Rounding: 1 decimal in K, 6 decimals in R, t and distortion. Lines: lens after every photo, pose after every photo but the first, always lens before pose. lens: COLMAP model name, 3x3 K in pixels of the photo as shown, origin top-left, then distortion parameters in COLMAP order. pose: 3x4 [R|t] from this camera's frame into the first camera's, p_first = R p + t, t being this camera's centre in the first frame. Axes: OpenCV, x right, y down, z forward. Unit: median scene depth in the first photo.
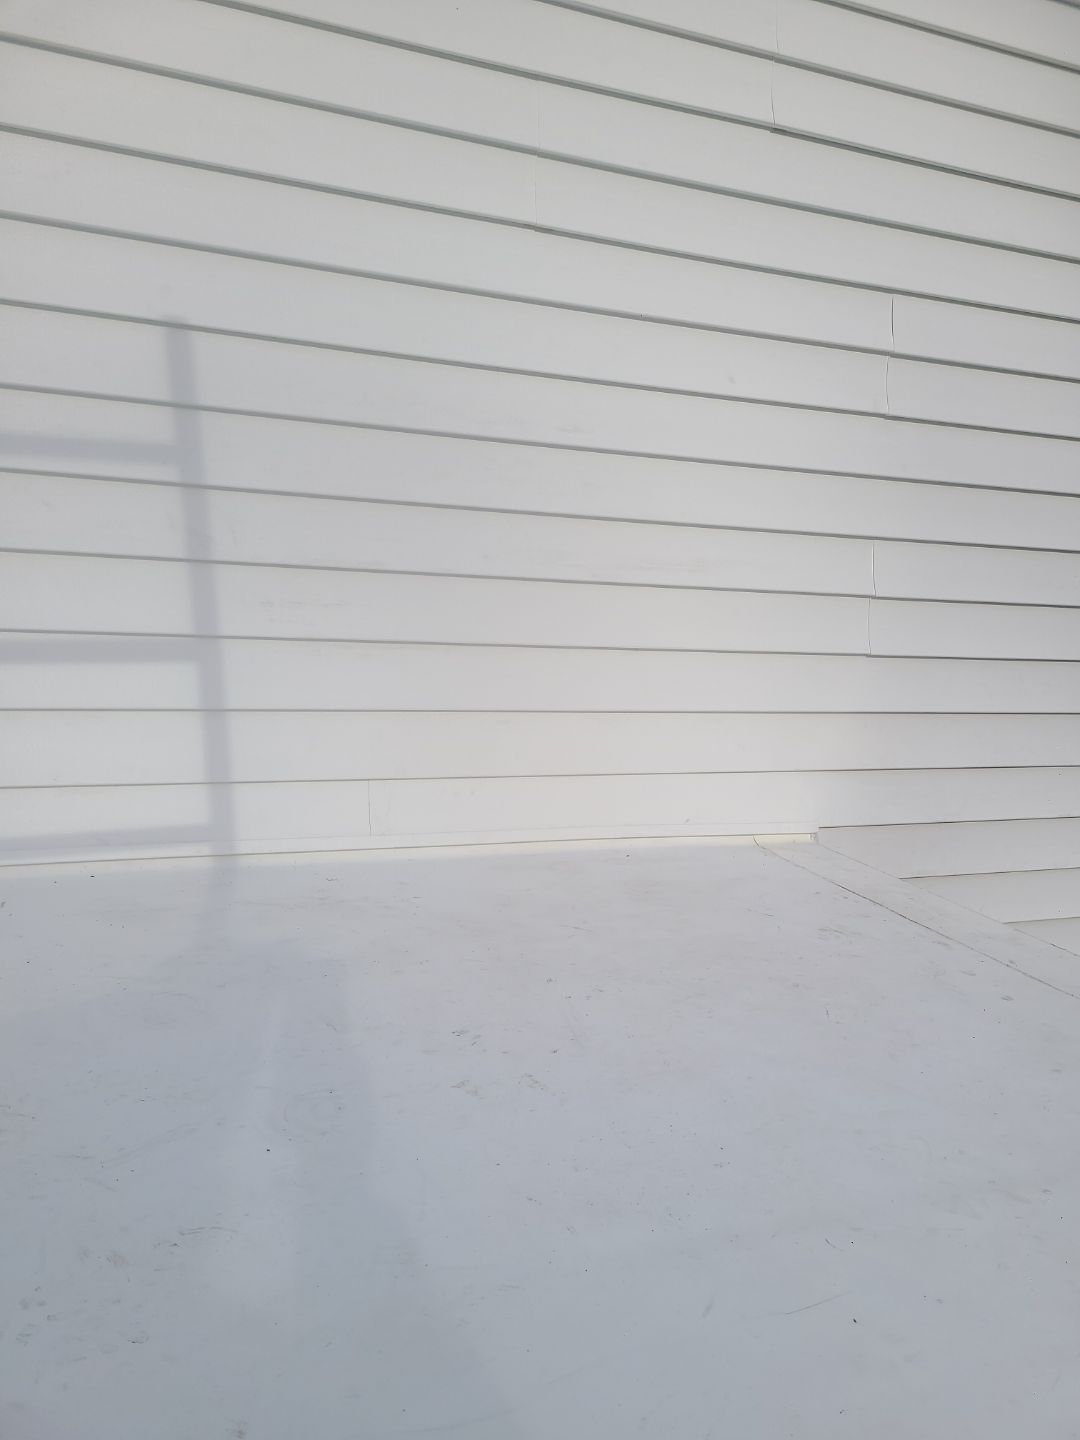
lens RADIAL K [[1088.6, 0, 584.1], [0, 1088.6, 743.2], [0, 0, 1]] dist [0.060153, -0.052260]
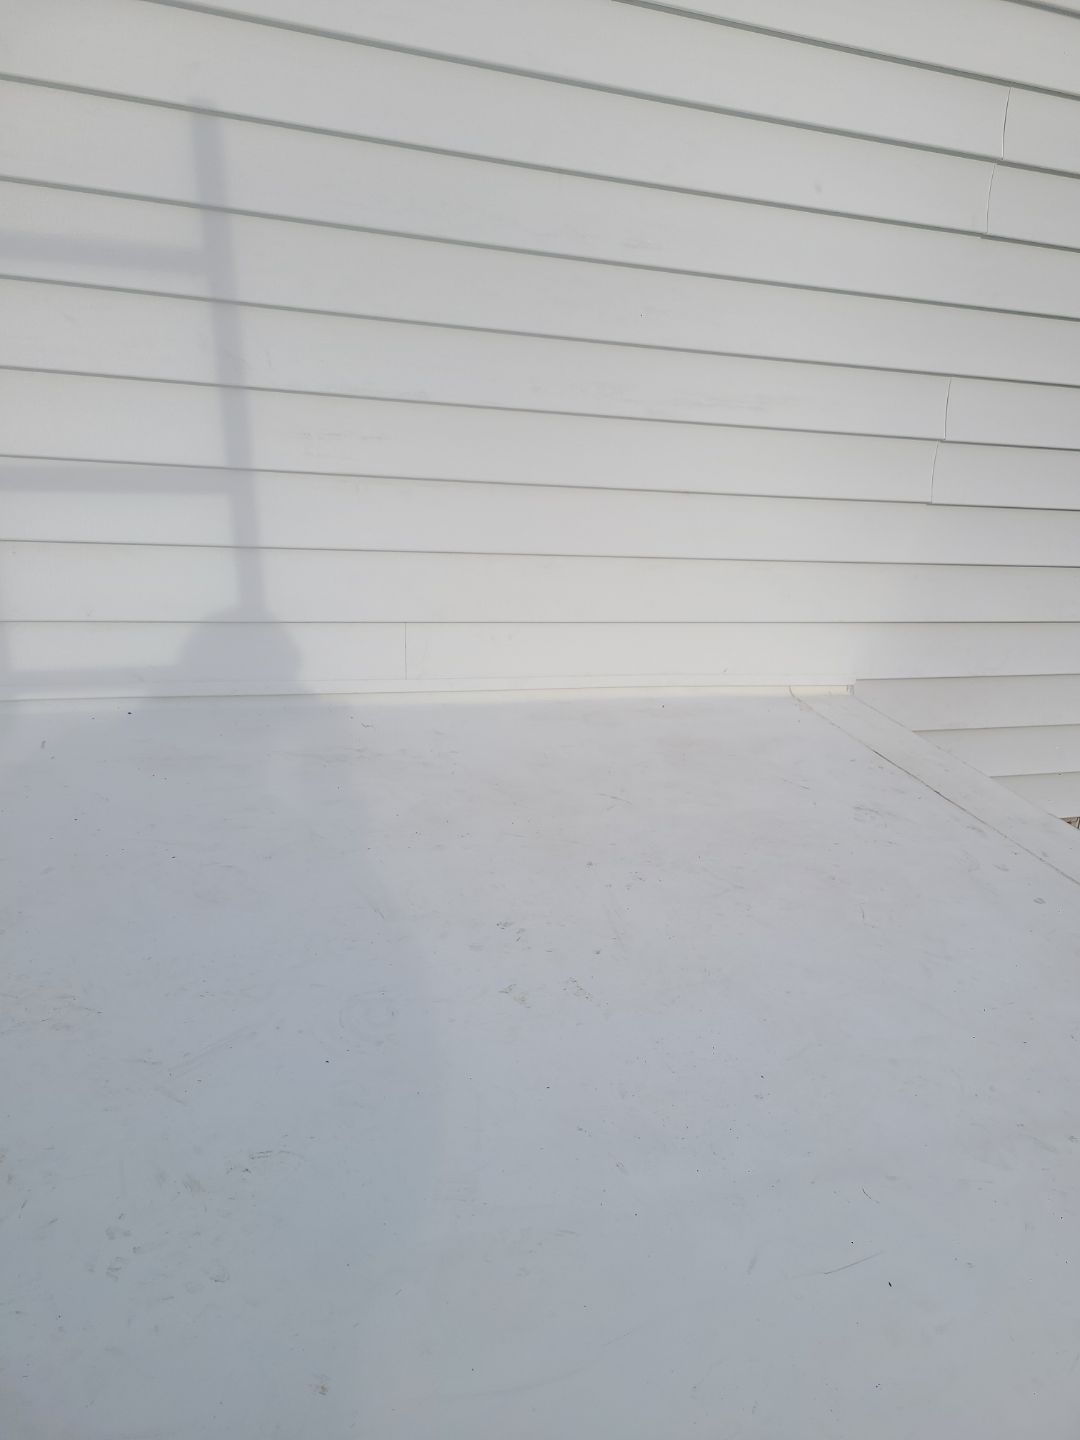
lens RADIAL K [[1088.6, 0, 584.1], [0, 1088.6, 743.2], [0, 0, 1]] dist [0.060153, -0.052260]
pose [[0.998368, 0.057078, -0.001736, -0.035372], [-0.055402, 0.975516, 0.212834, -0.090072], [0.013842, -0.212391, 0.977087, 0.033436]]
